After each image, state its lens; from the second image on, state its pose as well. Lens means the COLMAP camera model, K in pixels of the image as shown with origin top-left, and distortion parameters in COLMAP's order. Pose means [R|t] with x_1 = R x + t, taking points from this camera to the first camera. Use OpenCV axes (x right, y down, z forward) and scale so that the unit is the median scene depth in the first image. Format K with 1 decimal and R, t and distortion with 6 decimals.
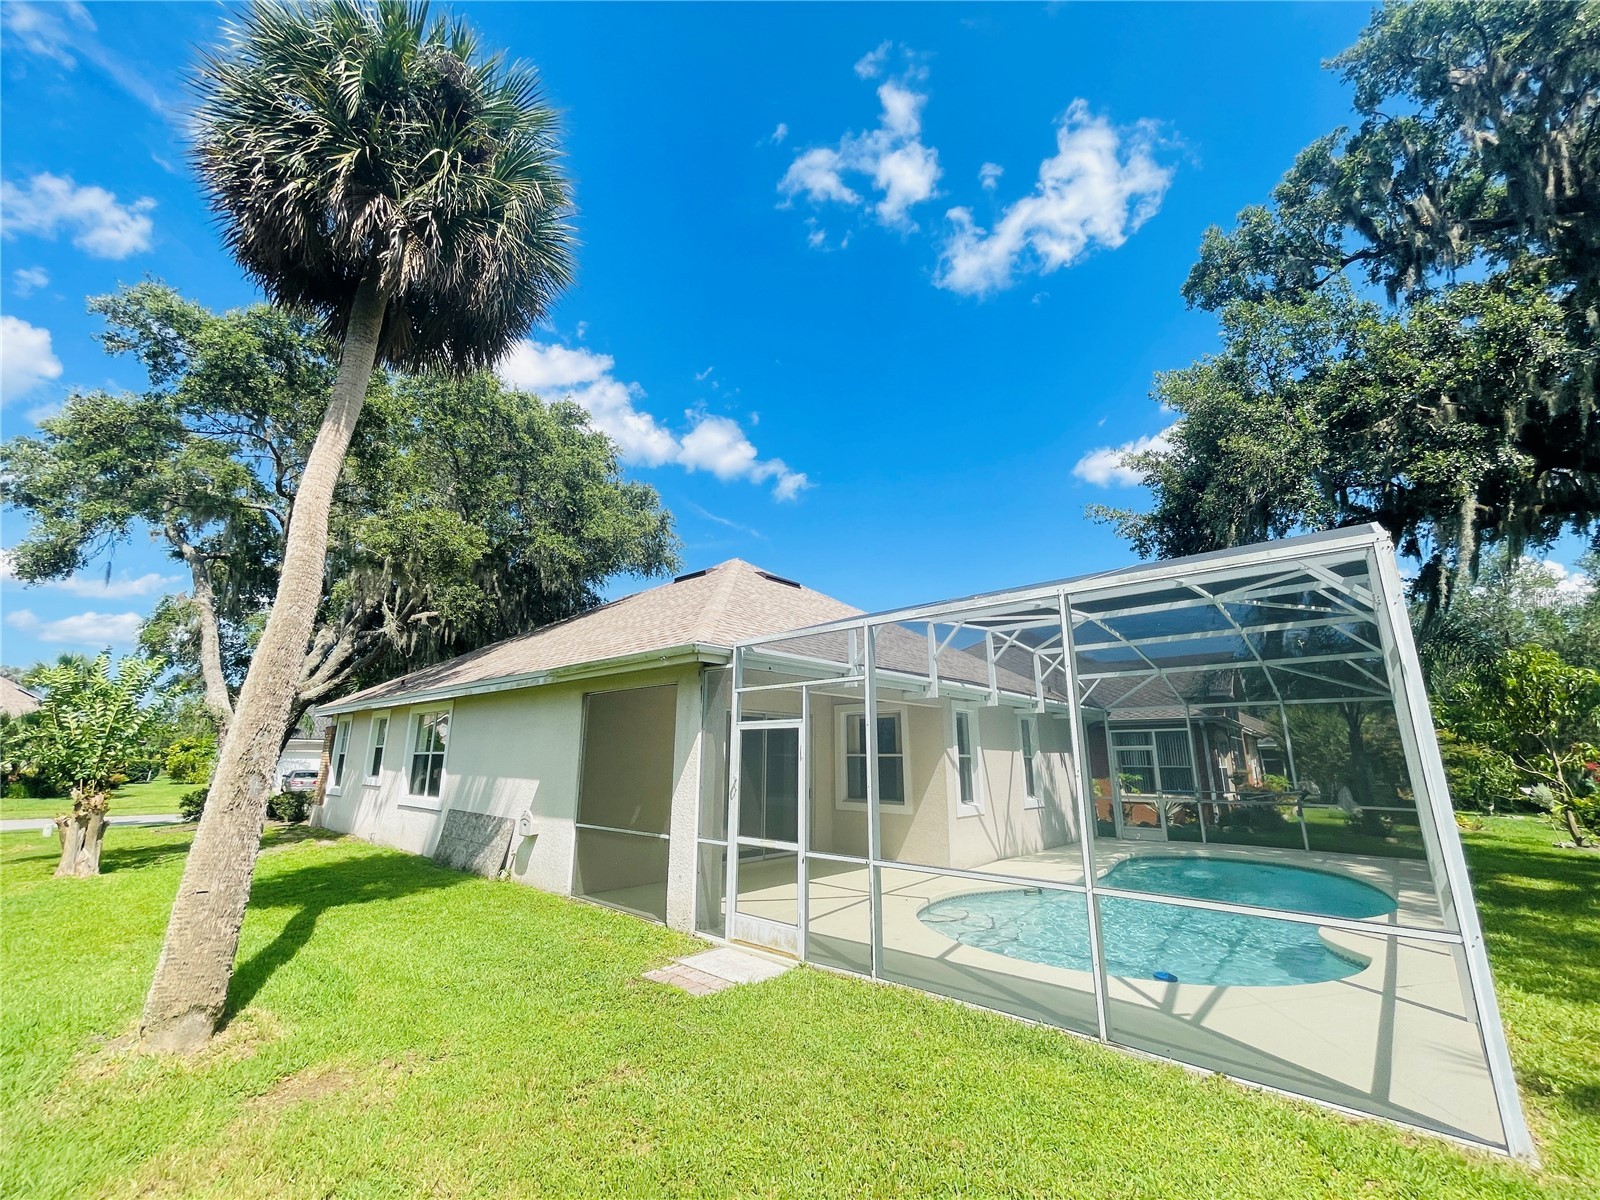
lens RADIAL K [[651.0, 0, 794.2], [0, 651.0, 601.8], [0, 0, 1]] dist [0.000306, -0.000002]
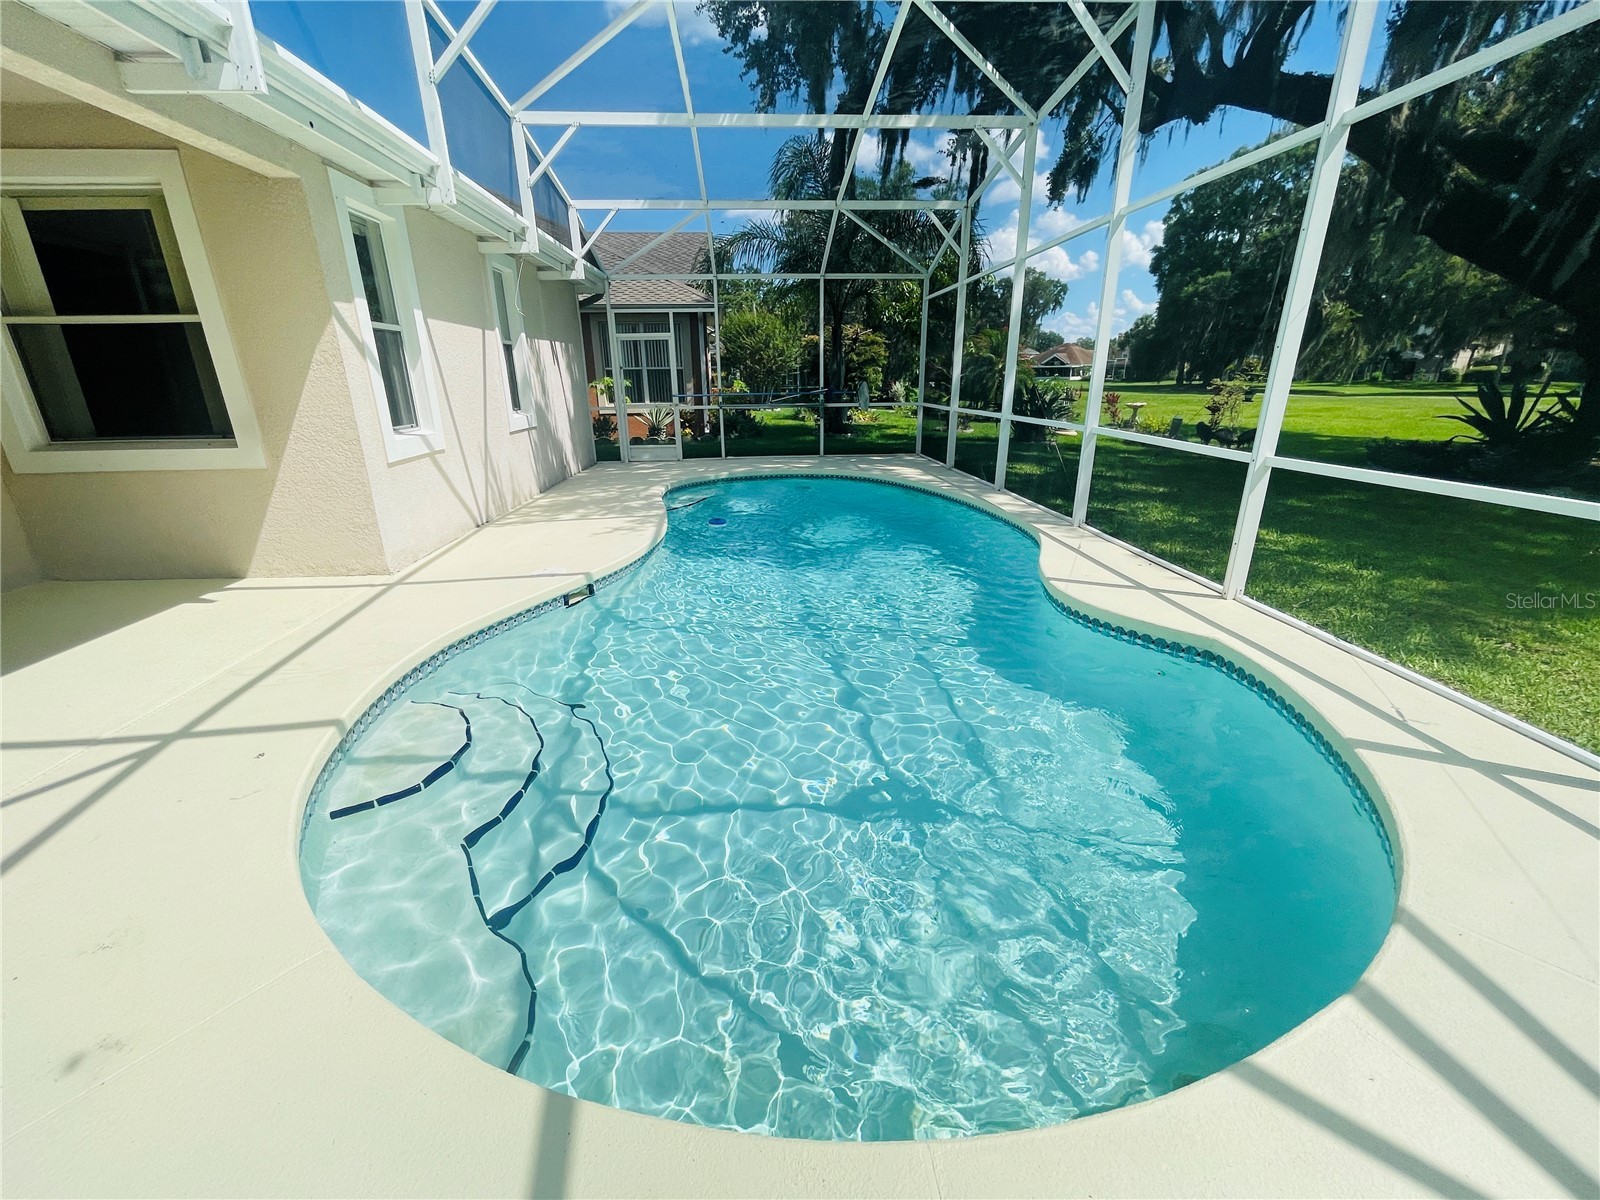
lens RADIAL K [[651.0, 0, 793.9], [0, 651.0, 597.1], [0, 0, 1]] dist [0.000306, -0.000002]
pose [[0.696028, -0.245860, 0.674609, 0.098008], [-0.152420, 0.867542, 0.473434, 0.126992], [-0.701650, -0.432347, 0.566359, 0.418924]]
